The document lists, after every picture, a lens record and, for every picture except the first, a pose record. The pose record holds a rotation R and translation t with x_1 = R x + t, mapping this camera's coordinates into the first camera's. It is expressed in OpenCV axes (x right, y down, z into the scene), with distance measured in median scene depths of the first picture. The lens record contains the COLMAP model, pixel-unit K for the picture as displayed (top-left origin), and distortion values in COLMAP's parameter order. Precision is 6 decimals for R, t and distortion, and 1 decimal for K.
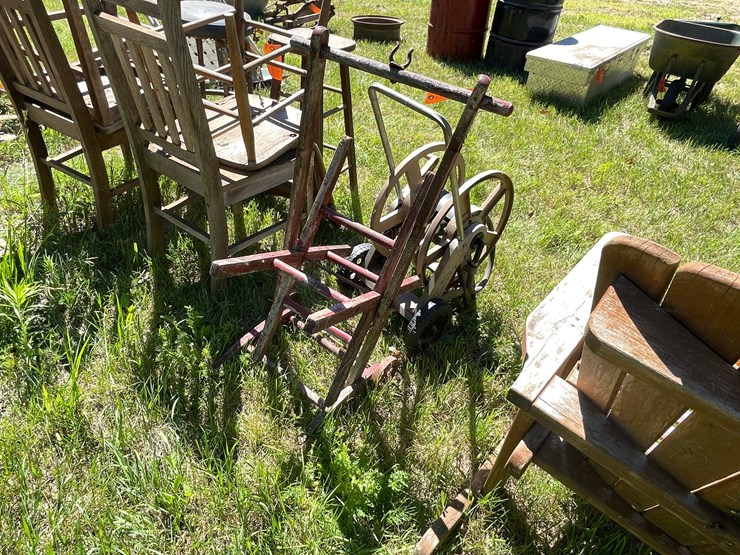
lens RADIAL K [[494.3, 0, 370.2], [0, 494.3, 278.3], [0, 0, 1]] dist [0.002306, -0.001780]
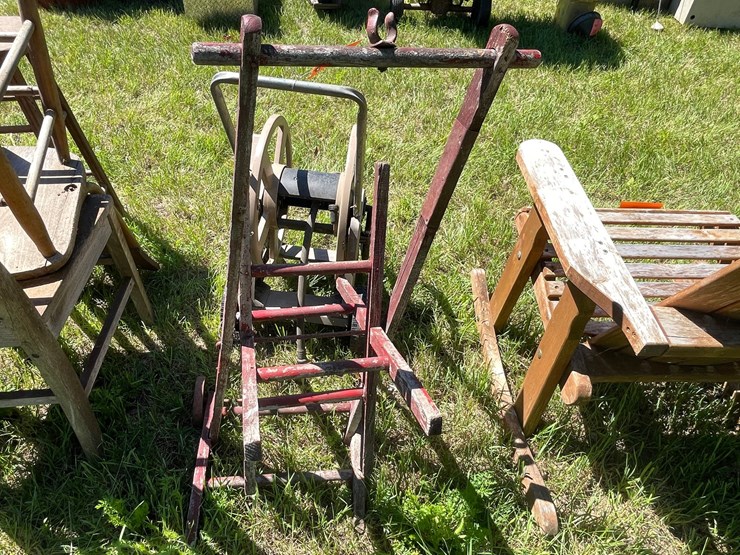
lens RADIAL K [[494.3, 0, 367.7], [0, 494.3, 278.0], [0, 0, 1]] dist [0.002306, -0.001780]
pose [[0.719791, -0.511722, 0.469086, -0.270639], [0.439592, 0.858978, 0.262518, -0.208953], [-0.537271, 0.017249, 0.843233, 0.271912]]
